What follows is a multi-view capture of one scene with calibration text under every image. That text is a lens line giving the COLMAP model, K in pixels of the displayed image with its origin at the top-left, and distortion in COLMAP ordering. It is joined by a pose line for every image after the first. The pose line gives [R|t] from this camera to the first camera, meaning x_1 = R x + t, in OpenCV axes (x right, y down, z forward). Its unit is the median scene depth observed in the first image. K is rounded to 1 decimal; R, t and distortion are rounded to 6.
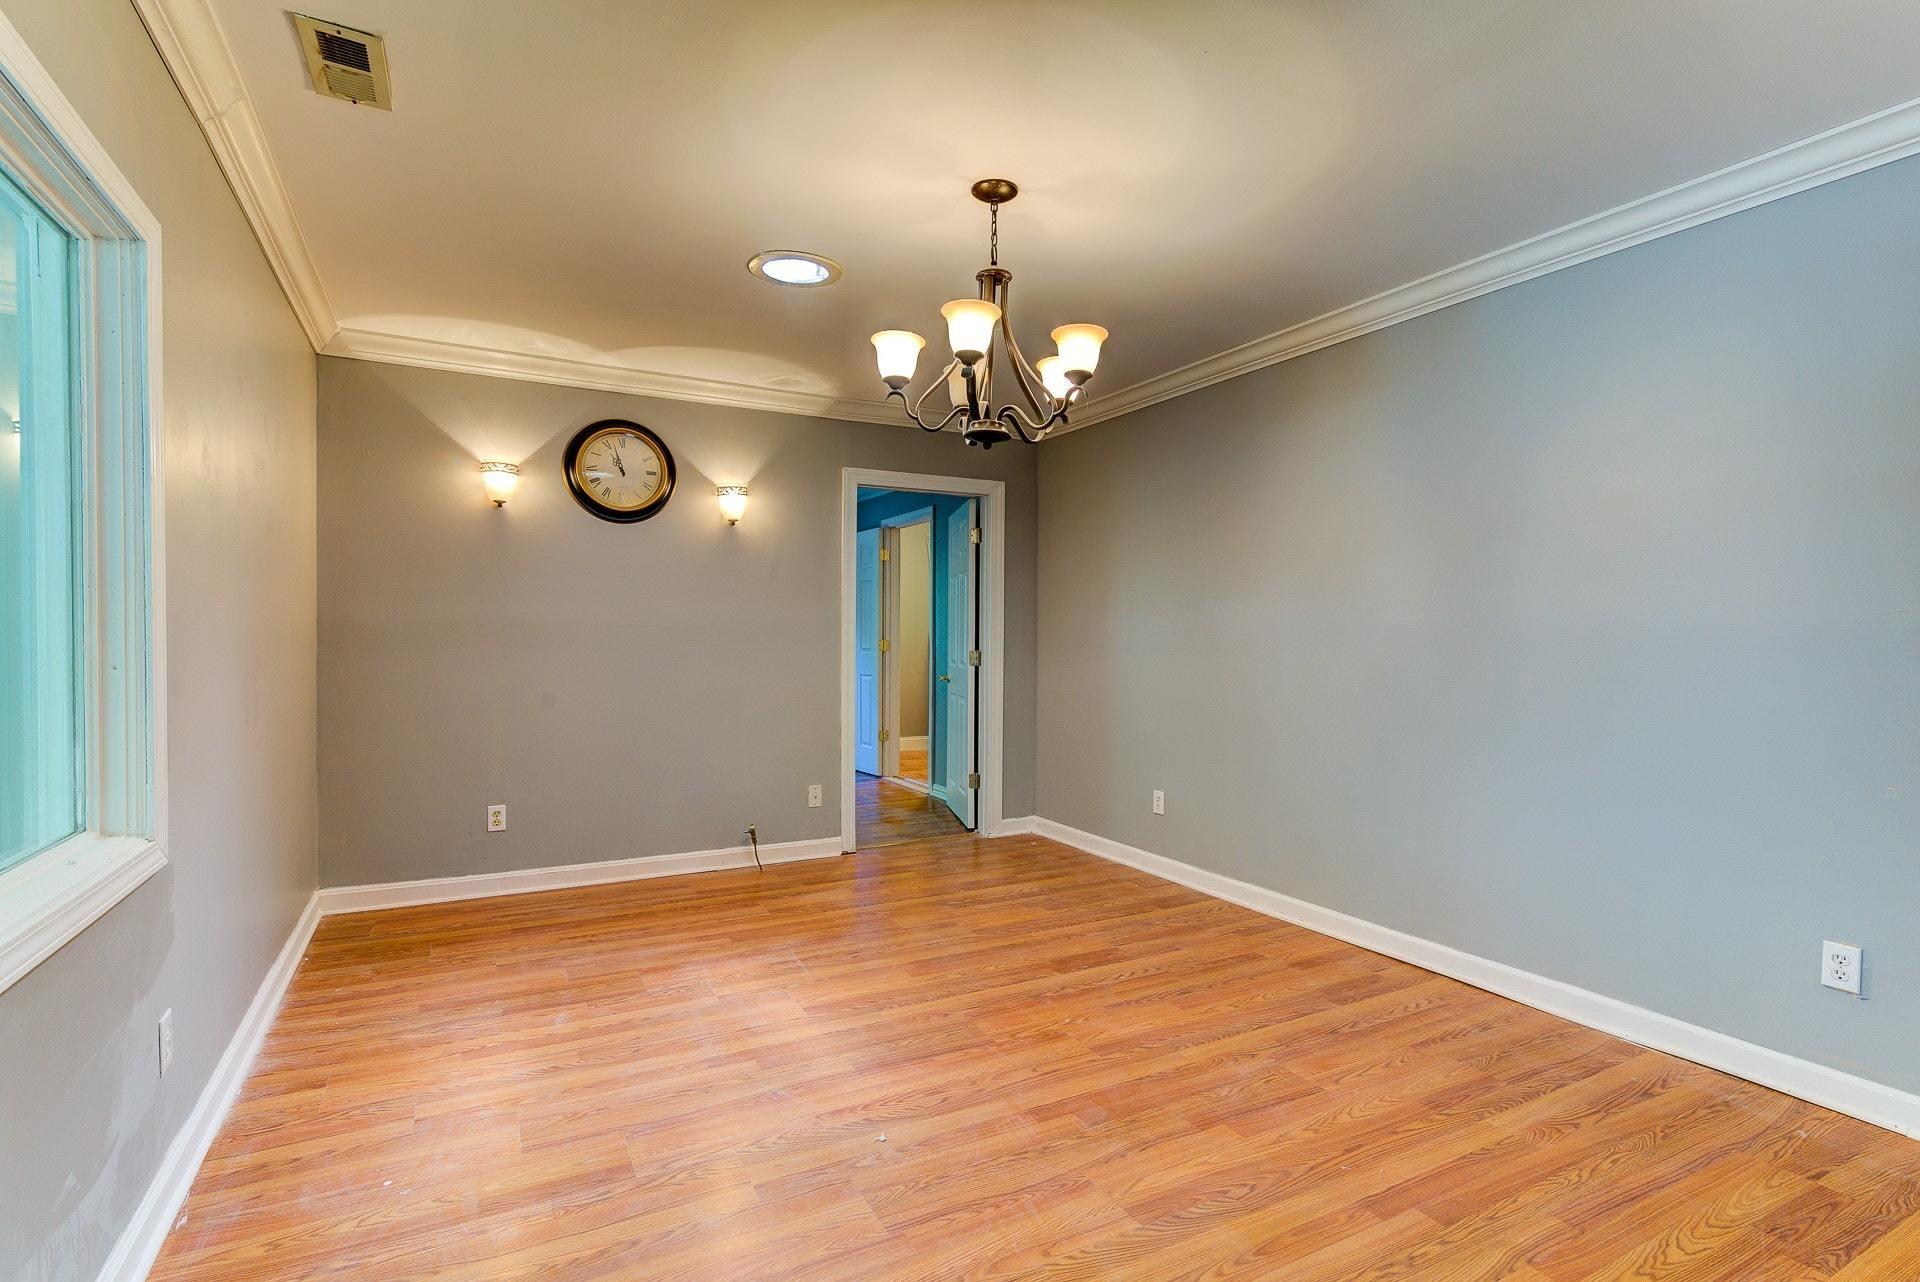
lens RADIAL K [[871.8, 0, 963.5], [0, 871.8, 644.3], [0, 0, 1]] dist [0.003510, 0.000857]
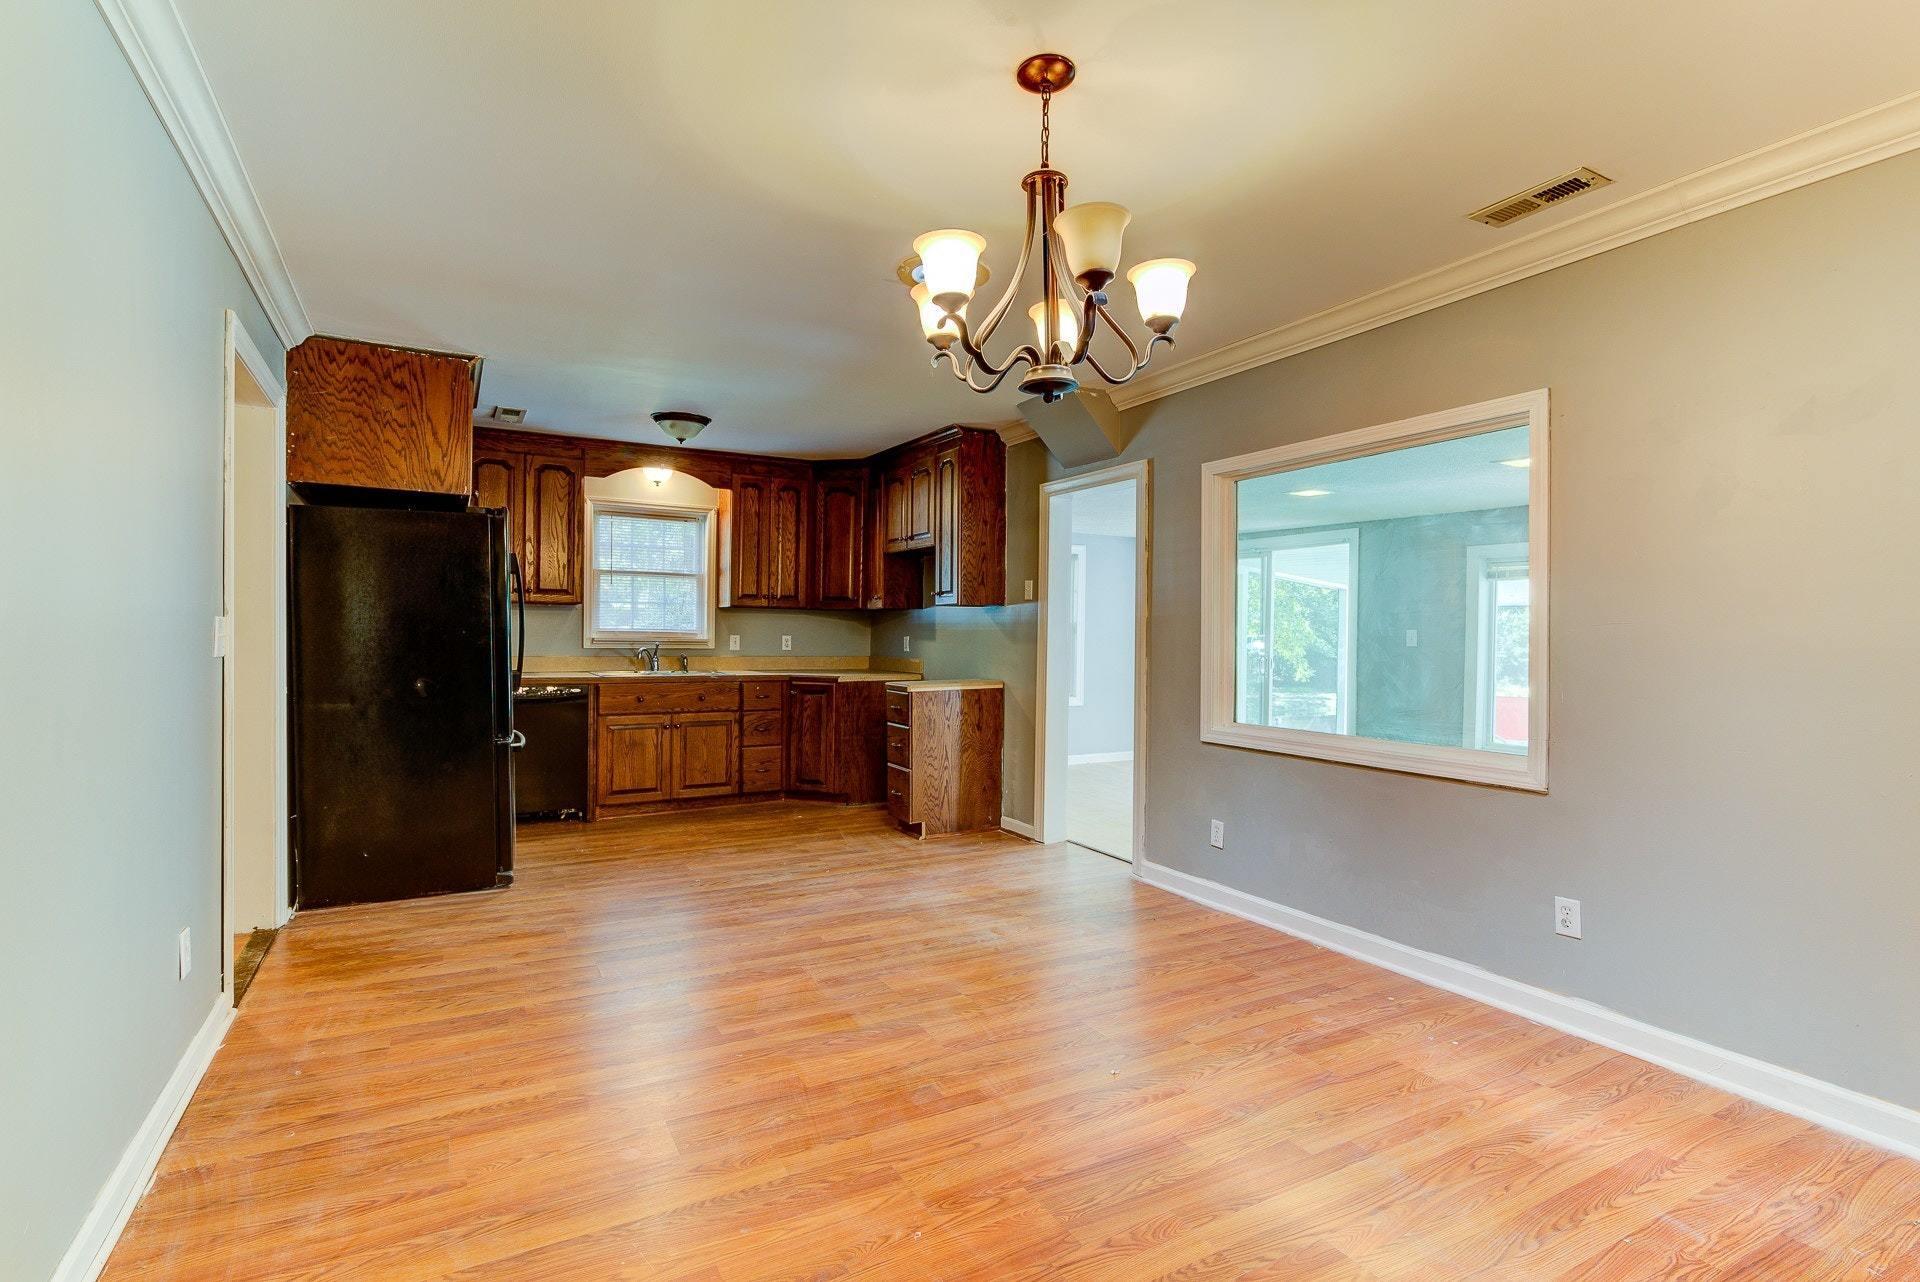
lens RADIAL K [[871.8, 0, 963.5], [0, 871.8, 644.3], [0, 0, 1]] dist [0.003510, 0.000857]
pose [[-0.999763, -0.017058, -0.013554, 0.116032], [-0.017283, 0.999711, 0.016682, -0.018195], [0.013266, 0.016912, -0.999769, 1.871240]]
